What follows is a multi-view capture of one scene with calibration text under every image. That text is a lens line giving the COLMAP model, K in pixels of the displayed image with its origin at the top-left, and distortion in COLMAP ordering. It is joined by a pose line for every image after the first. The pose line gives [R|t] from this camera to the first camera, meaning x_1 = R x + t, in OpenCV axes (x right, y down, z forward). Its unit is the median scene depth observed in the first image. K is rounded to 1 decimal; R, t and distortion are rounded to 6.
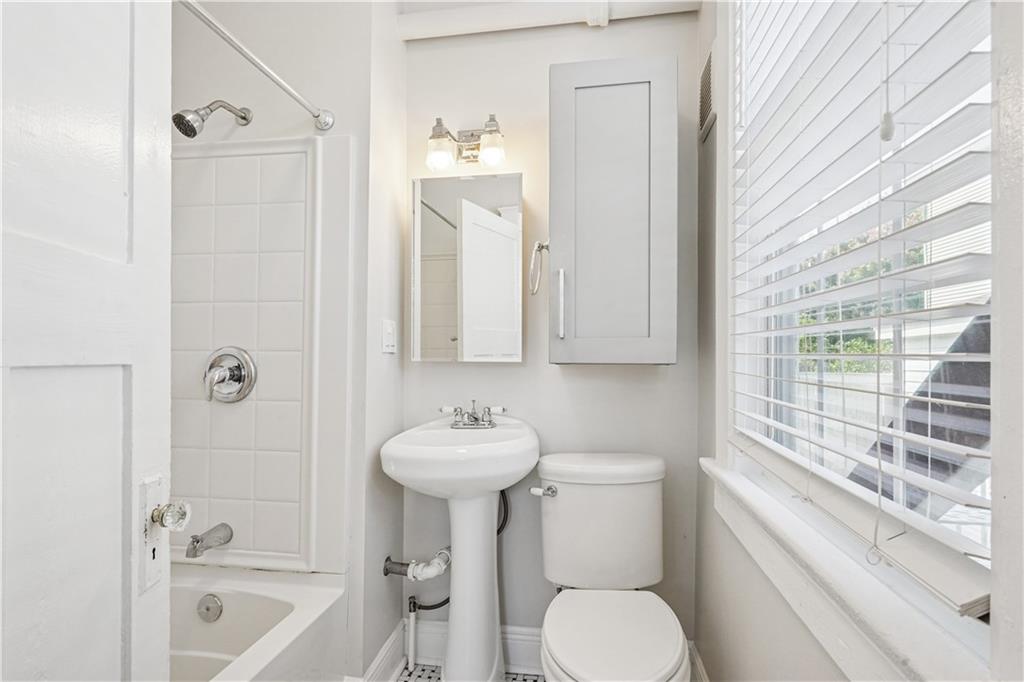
lens RADIAL K [[490.7, 0, 513.8], [0, 490.7, 347.3], [0, 0, 1]] dist [0.014764, -0.000010]
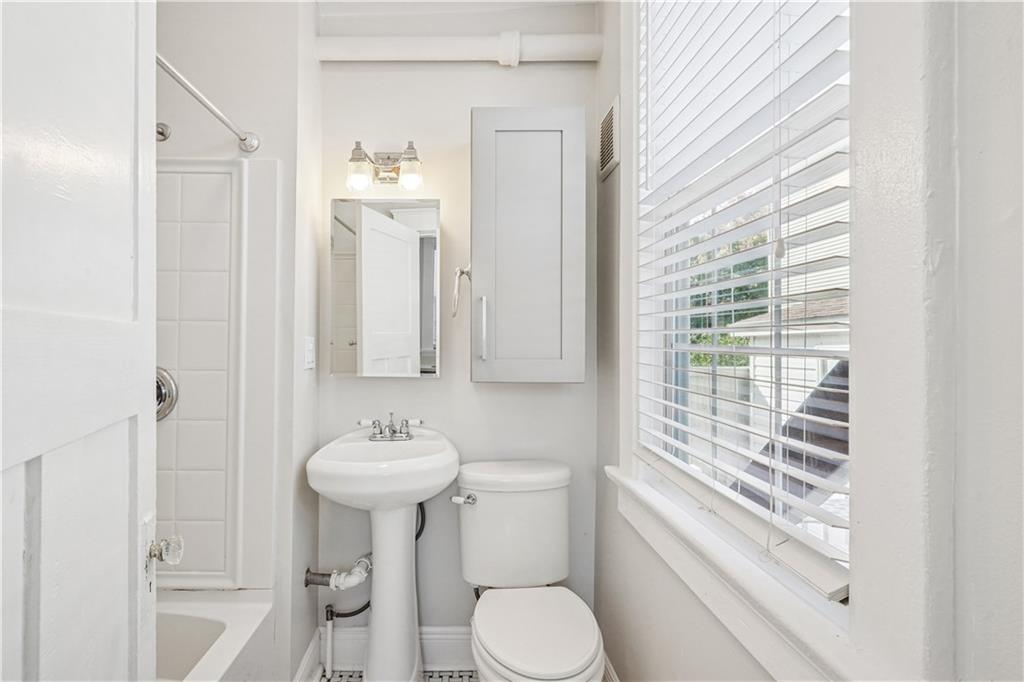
lens RADIAL K [[505.5, 0, 450.7], [0, 505.5, 334.3], [0, 0, 1]] dist [0.017836, 0.000170]
pose [[0.990746, 0.002718, 0.135699, -0.110484], [-0.002774, 0.999996, 0.000226, -0.064798], [-0.135698, -0.000600, 0.990750, -0.090494]]
